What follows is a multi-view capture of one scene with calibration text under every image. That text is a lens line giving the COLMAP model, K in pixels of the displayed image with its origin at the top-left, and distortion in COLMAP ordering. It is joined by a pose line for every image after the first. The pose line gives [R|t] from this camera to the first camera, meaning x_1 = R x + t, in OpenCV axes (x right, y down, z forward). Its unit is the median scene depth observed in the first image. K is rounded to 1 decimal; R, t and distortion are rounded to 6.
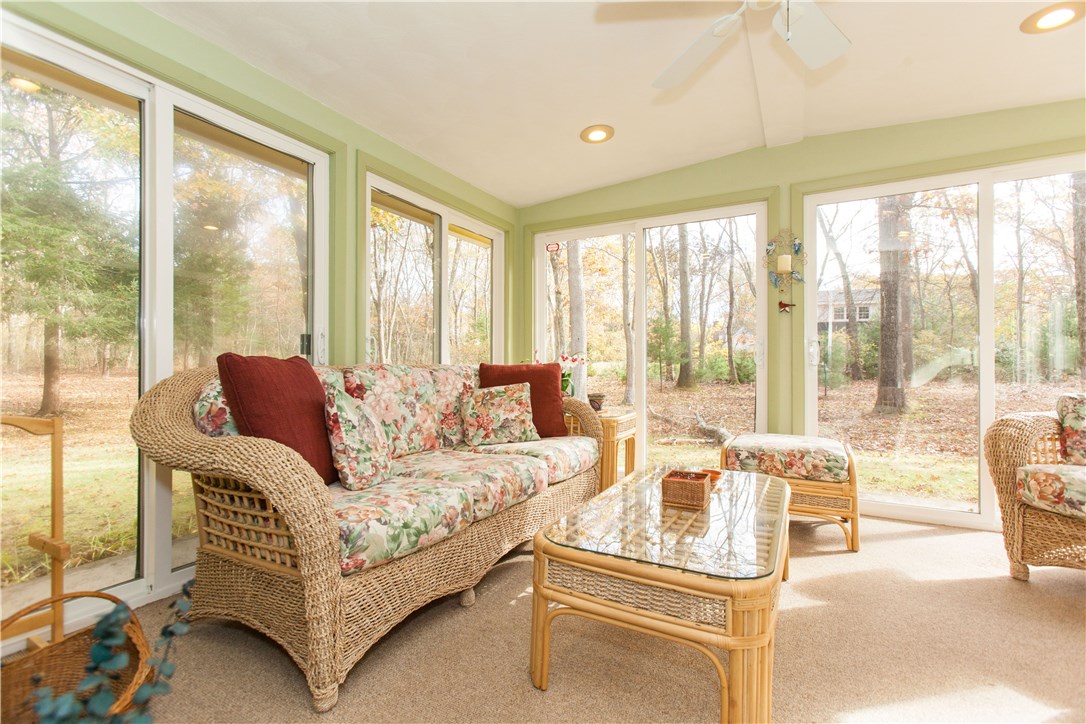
lens RADIAL K [[491.5, 0, 537.8], [0, 491.5, 360.0], [0, 0, 1]] dist [-0.007731, 0.008544]
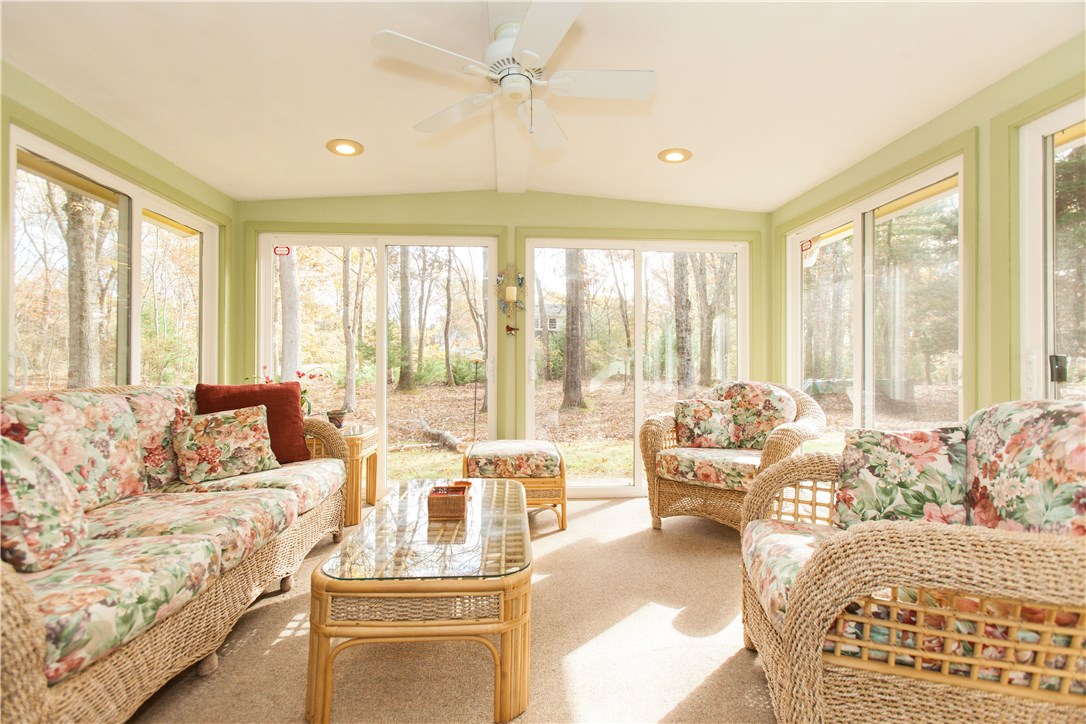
lens RADIAL K [[491.5, 0, 542.6], [0, 491.5, 360.1], [0, 0, 1]] dist [-0.007731, 0.008544]
pose [[0.841940, 0.007135, 0.539524, -0.087957], [-0.005824, 0.999974, -0.004136, -0.042230], [-0.539540, 0.000340, 0.841960, -0.043203]]
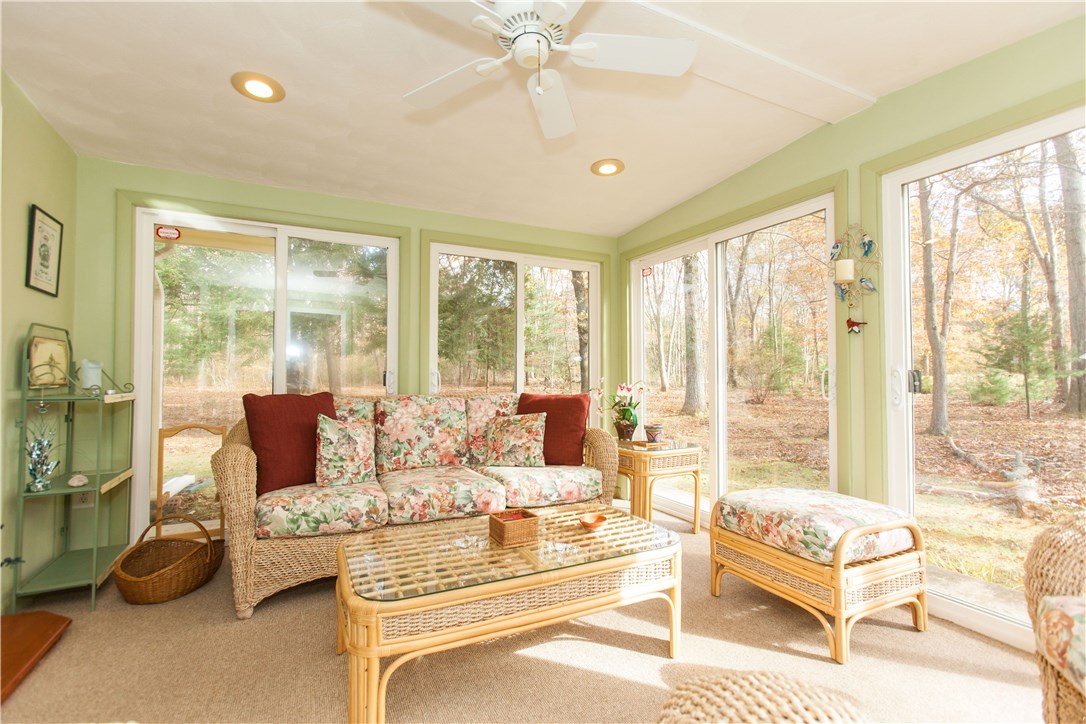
lens RADIAL K [[491.5, 0, 525.4], [0, 491.5, 361.4], [0, 0, 1]] dist [-0.007731, 0.008544]
pose [[0.815863, -0.017620, -0.577976, 0.667452], [0.005151, 0.999717, -0.023207, -0.048613], [0.578222, 0.015957, 0.815723, 0.105753]]
